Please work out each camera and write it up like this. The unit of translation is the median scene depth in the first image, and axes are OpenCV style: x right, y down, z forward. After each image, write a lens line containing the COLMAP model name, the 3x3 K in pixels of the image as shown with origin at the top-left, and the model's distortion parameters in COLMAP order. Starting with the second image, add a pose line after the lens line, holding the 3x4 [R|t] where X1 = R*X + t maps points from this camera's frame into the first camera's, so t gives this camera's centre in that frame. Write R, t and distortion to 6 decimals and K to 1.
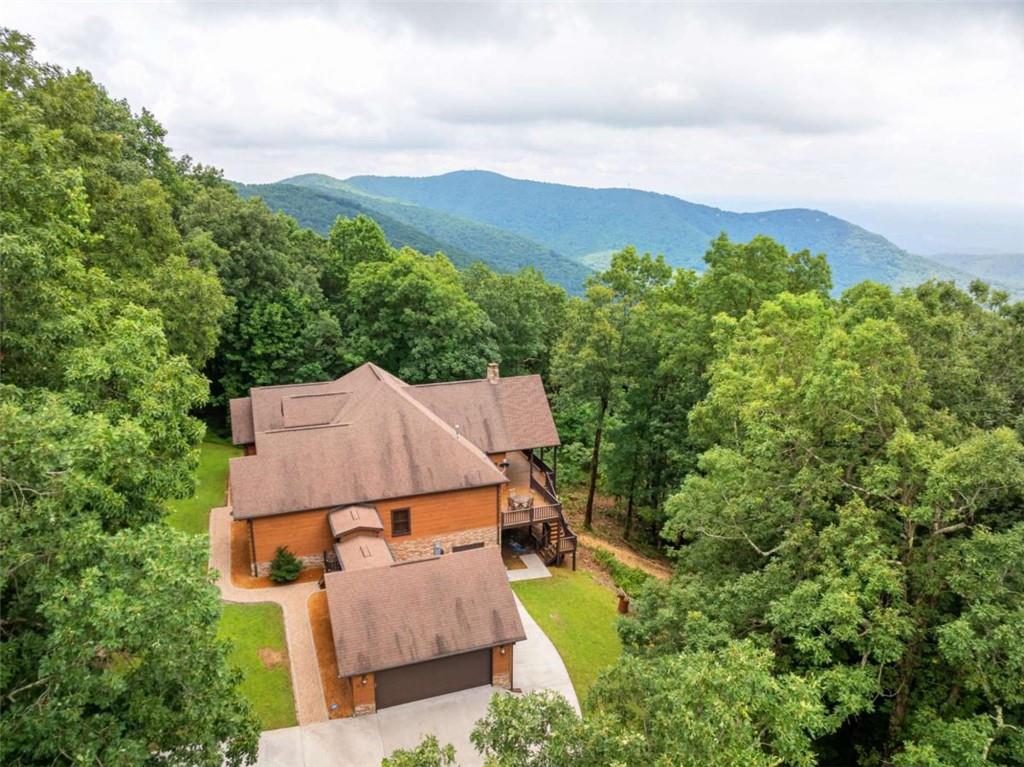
lens RADIAL K [[720.6, 0, 510.8], [0, 720.6, 383.4], [0, 0, 1]] dist [-0.041311, -0.002037]
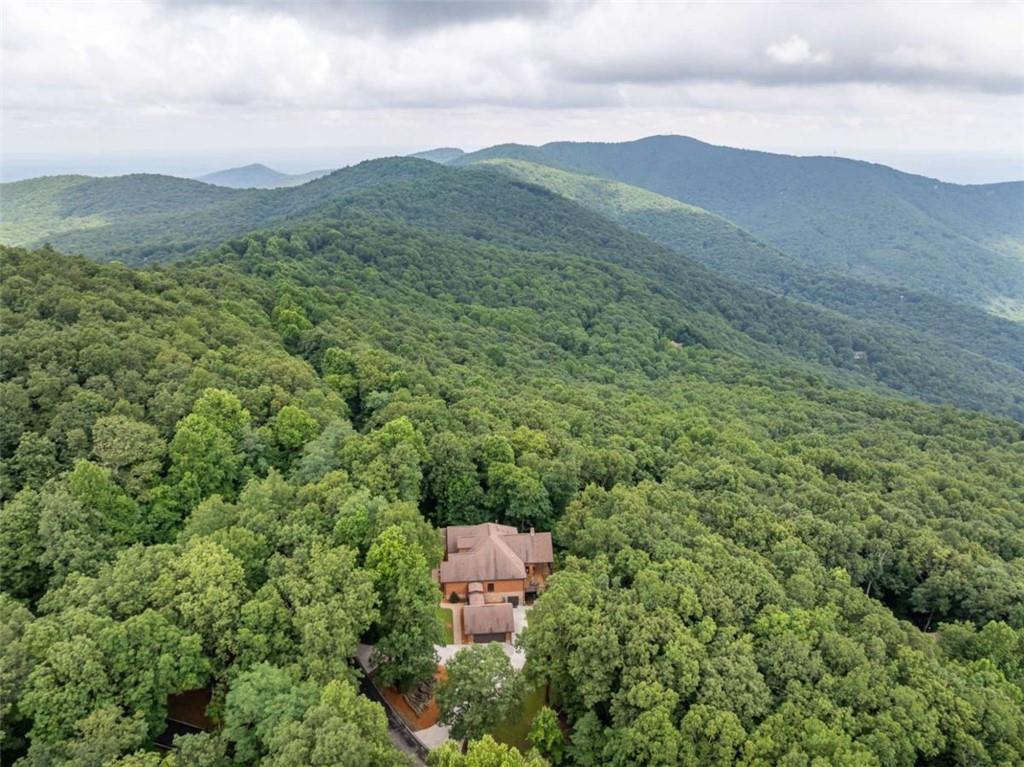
lens RADIAL K [[720.6, 0, 512.6], [0, 720.6, 383.9], [0, 0, 1]] dist [-0.041311, -0.002037]
pose [[0.966480, 0.079292, -0.244190, 0.445964], [-0.064804, 0.995659, 0.066813, -0.637317], [0.248428, -0.048749, 0.967423, -1.379955]]
